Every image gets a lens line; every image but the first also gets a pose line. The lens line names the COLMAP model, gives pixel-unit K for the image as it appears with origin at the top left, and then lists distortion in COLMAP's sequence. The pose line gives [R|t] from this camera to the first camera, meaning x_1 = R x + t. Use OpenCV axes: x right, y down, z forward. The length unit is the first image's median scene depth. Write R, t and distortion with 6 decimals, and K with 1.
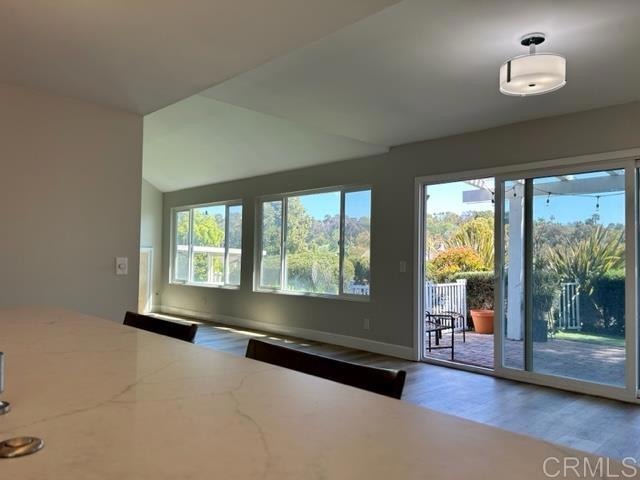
lens RADIAL K [[480.8, 0, 322.0], [0, 480.8, 241.1], [0, 0, 1]] dist [0.054293, -0.056765]
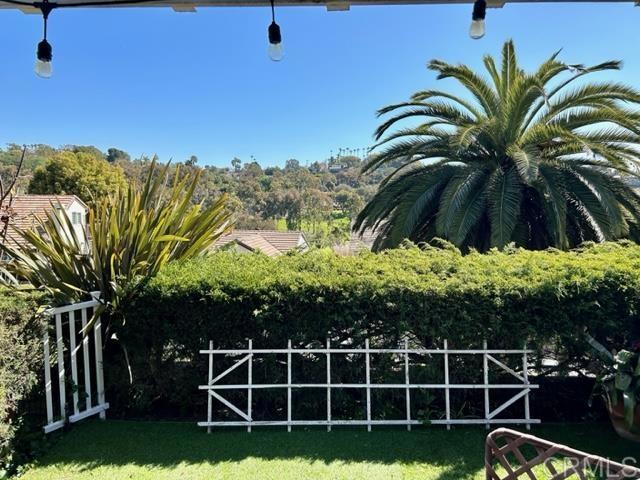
lens RADIAL K [[480.8, 0, 324.4], [0, 480.8, 242.7], [0, 0, 1]] dist [0.054293, -0.056765]
pose [[0.716119, -0.070376, 0.694422, 0.411026], [-0.019494, 0.992499, 0.120687, -0.016302], [-0.697706, -0.099963, 0.709375, 0.625090]]
